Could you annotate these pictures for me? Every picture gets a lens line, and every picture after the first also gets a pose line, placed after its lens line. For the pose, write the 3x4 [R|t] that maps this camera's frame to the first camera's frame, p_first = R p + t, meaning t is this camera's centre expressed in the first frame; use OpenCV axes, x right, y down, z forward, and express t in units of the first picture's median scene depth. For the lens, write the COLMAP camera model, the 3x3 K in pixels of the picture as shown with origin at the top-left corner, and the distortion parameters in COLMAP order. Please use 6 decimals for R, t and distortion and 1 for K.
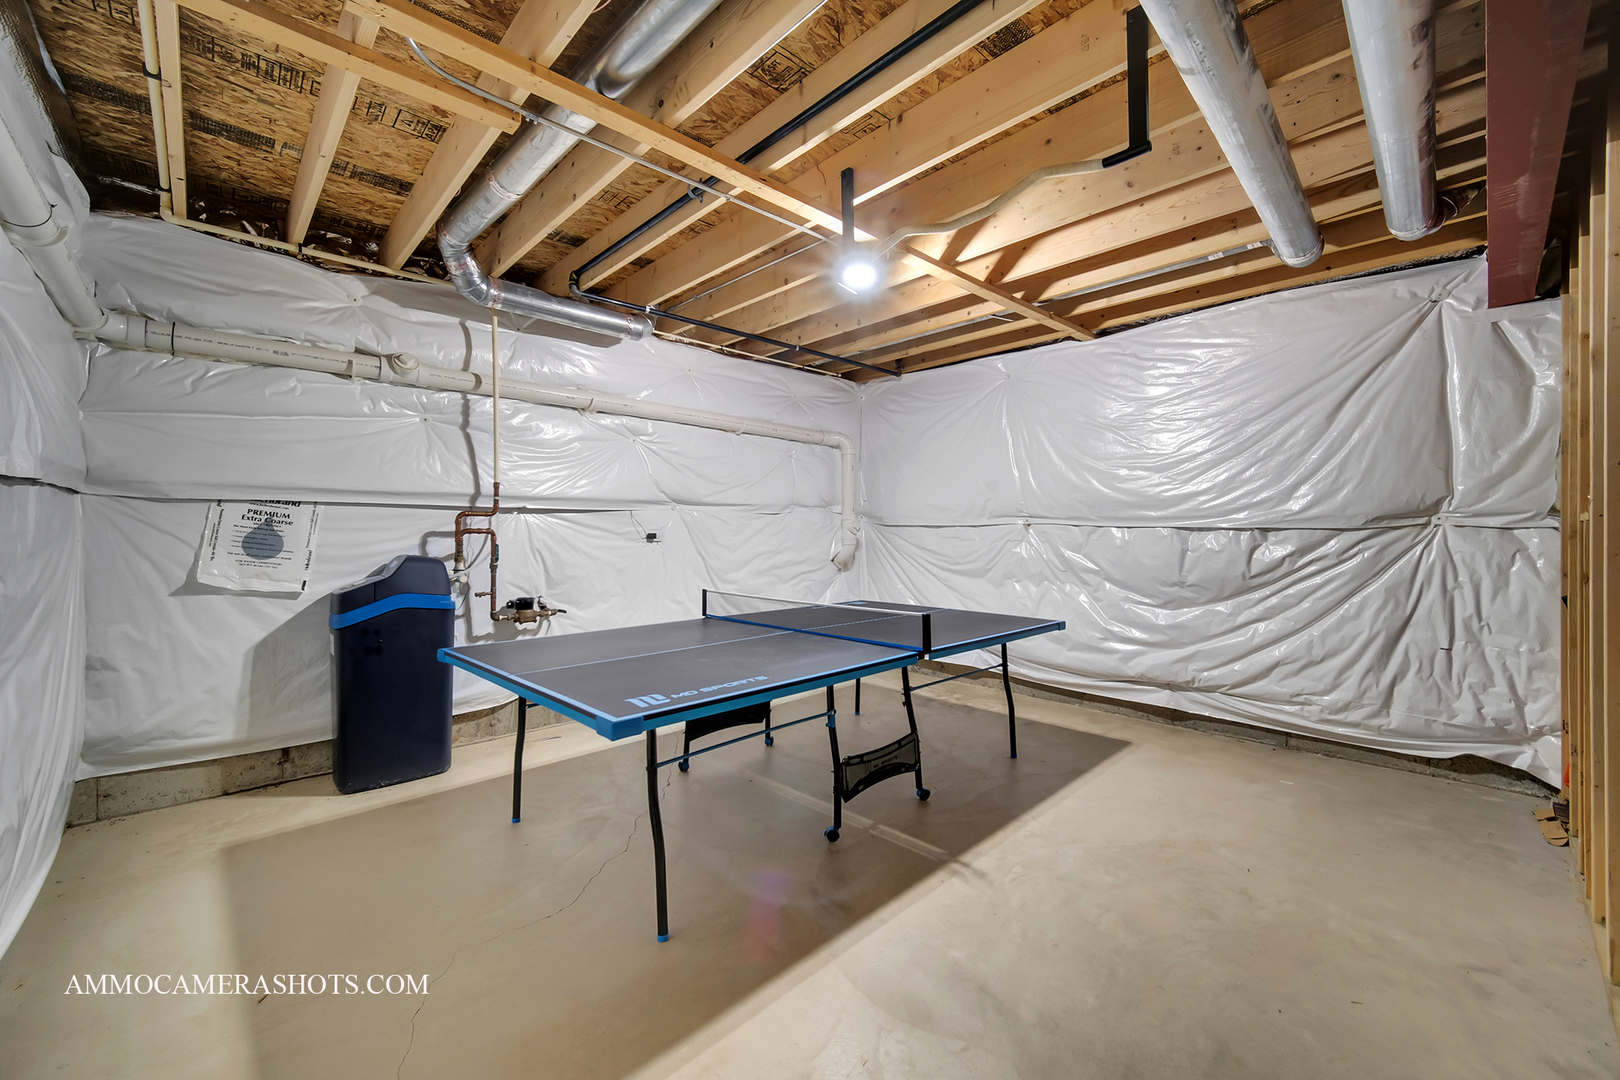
lens RADIAL K [[635.6, 0, 818.9], [0, 635.6, 533.6], [0, 0, 1]] dist [-0.002797, 0.000213]
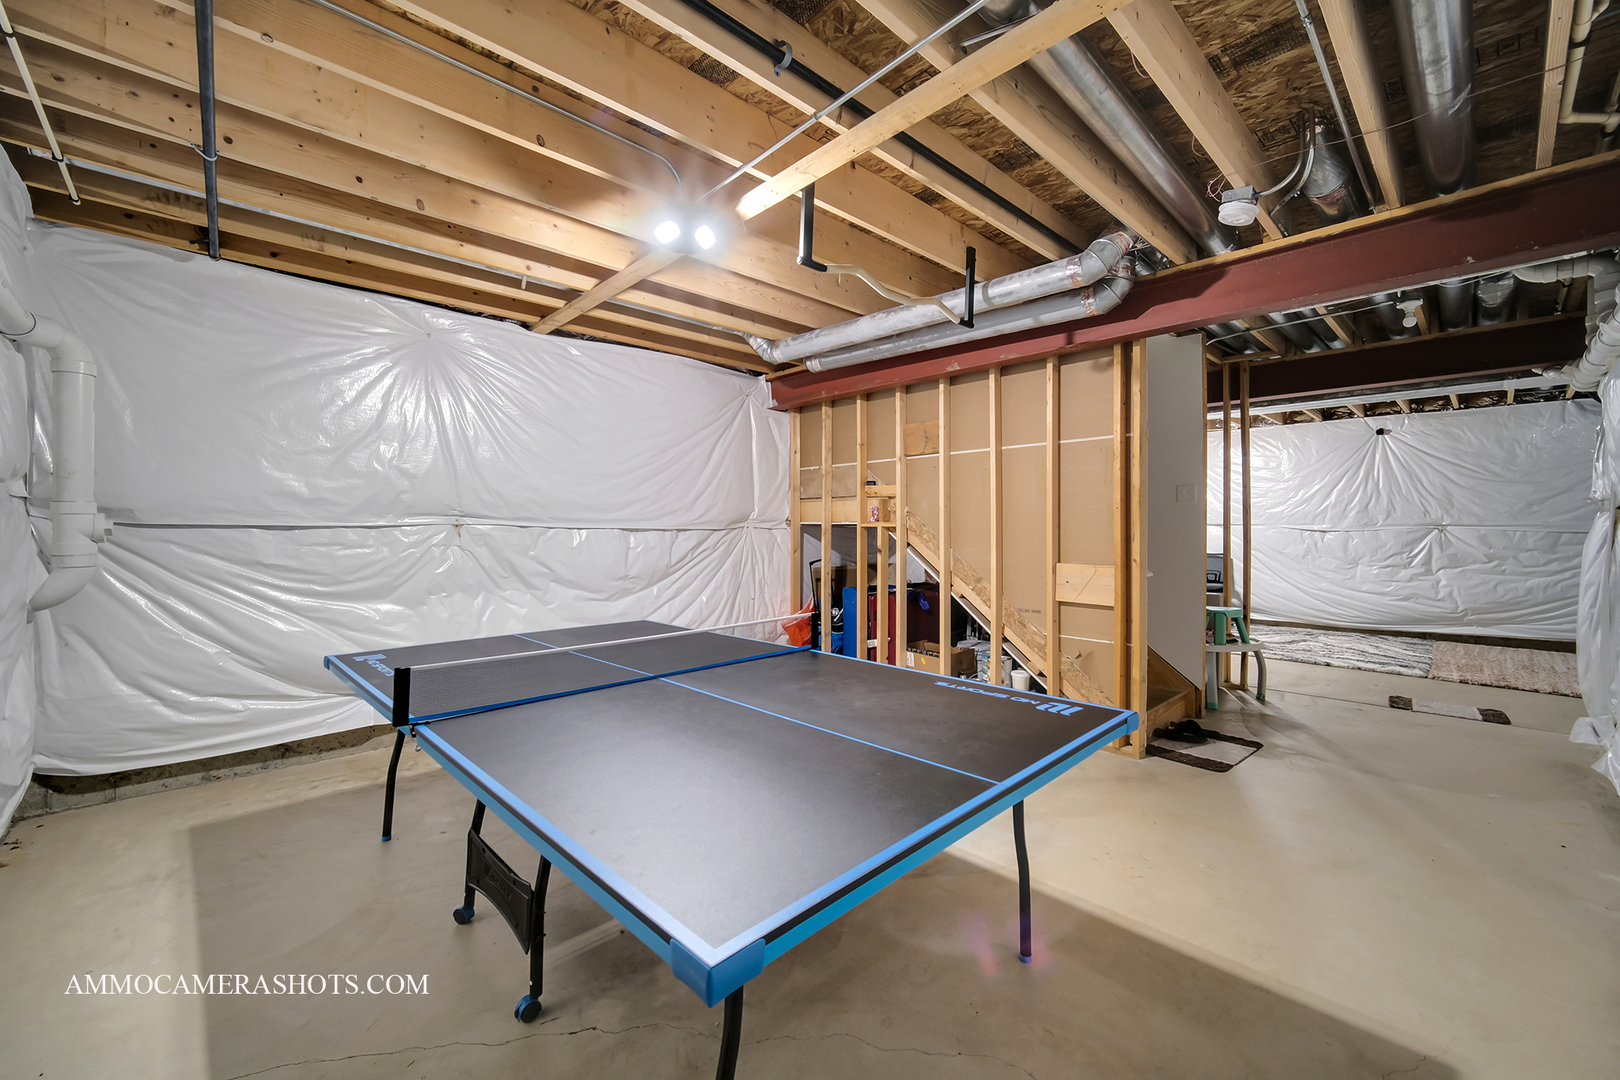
lens RADIAL K [[635.6, 0, 825.1], [0, 635.6, 532.9], [0, 0, 1]] dist [-0.002797, 0.000213]
pose [[0.009356, -0.012469, 0.999878, -0.636099], [0.004678, 0.999912, 0.012426, -0.016062], [-0.999945, 0.004561, 0.009414, 0.671224]]
